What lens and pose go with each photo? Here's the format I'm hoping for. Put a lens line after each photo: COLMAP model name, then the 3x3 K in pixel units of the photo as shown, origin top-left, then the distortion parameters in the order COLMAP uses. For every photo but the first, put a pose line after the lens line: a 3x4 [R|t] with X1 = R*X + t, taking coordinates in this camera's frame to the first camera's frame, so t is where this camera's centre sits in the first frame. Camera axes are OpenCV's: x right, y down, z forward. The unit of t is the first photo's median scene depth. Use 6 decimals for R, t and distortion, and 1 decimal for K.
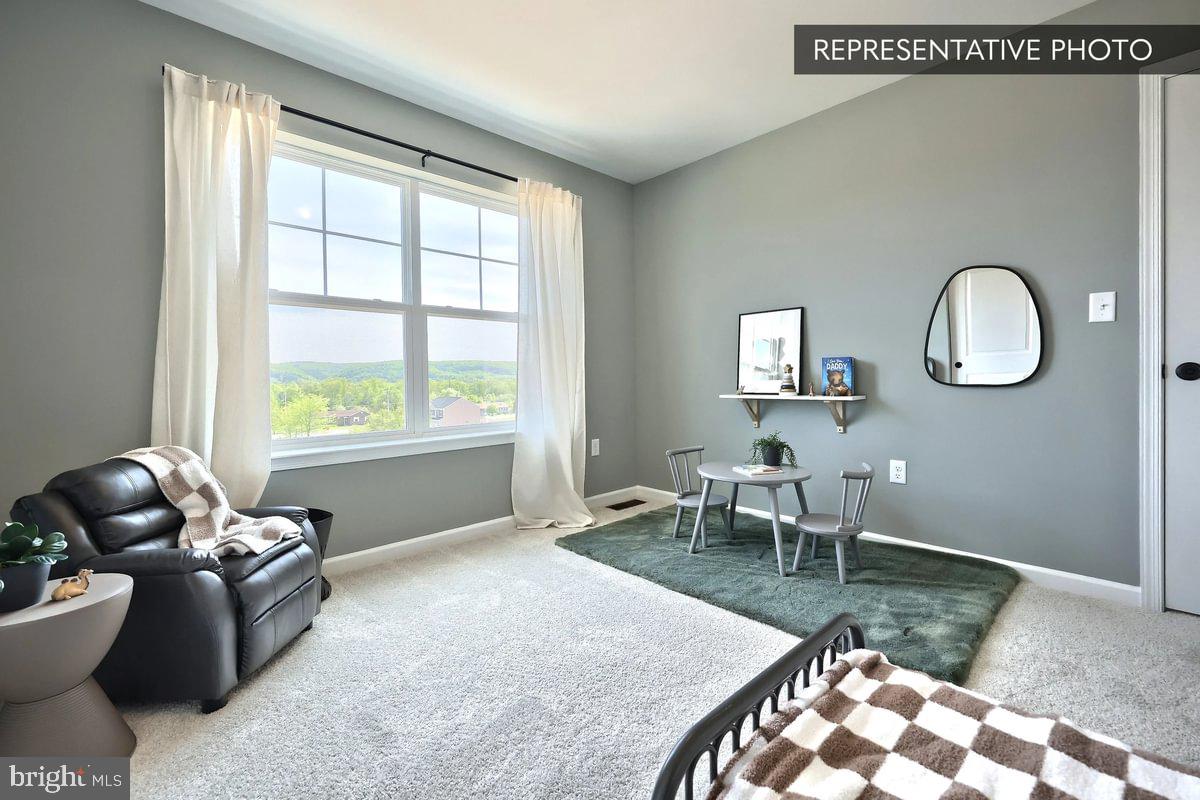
lens RADIAL K [[494.4, 0, 600.0], [0, 494.4, 376.6], [0, 0, 1]] dist [0.000744, 0.000079]
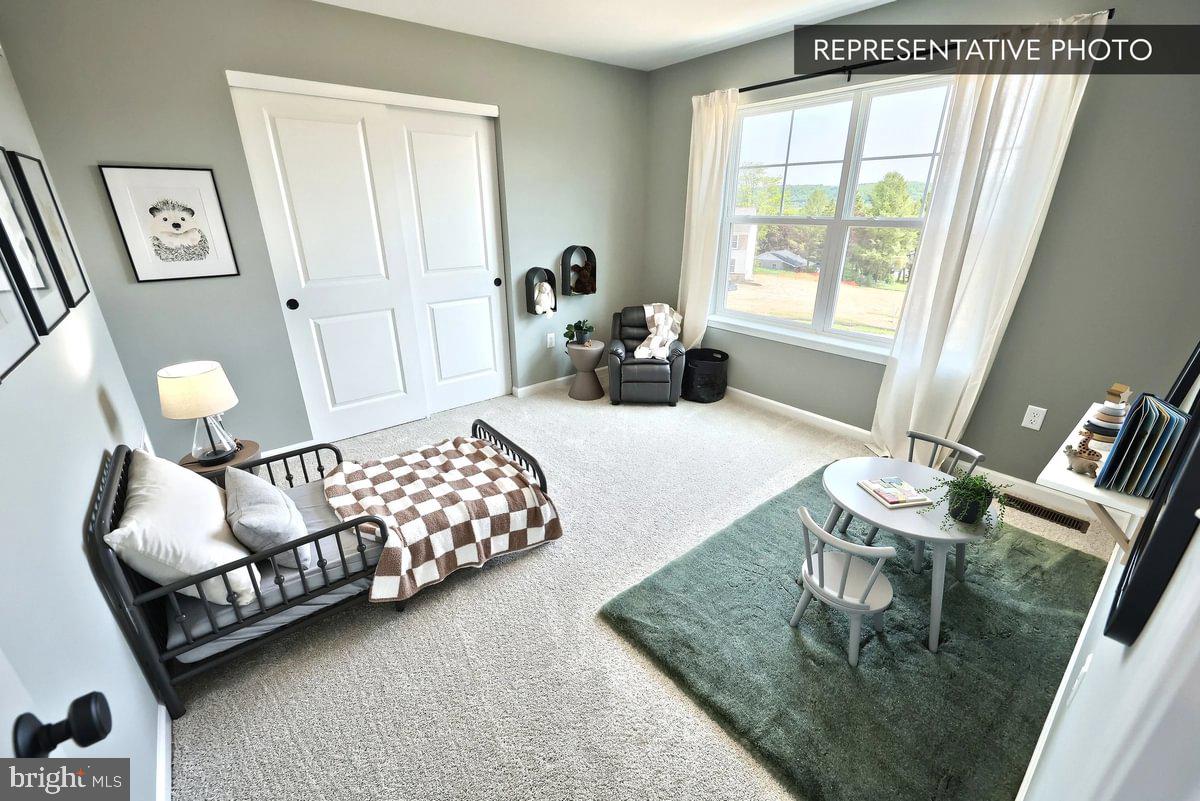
lens RADIAL K [[492.1, 0, 598.3], [0, 492.1, 398.8], [0, 0, 1]] dist [0.001037, 0.000098]
pose [[-0.074828, 0.374157, -0.924341, 0.966027], [0.002691, 0.927013, 0.375021, -0.209445], [0.997193, 0.025575, -0.070373, 0.610763]]
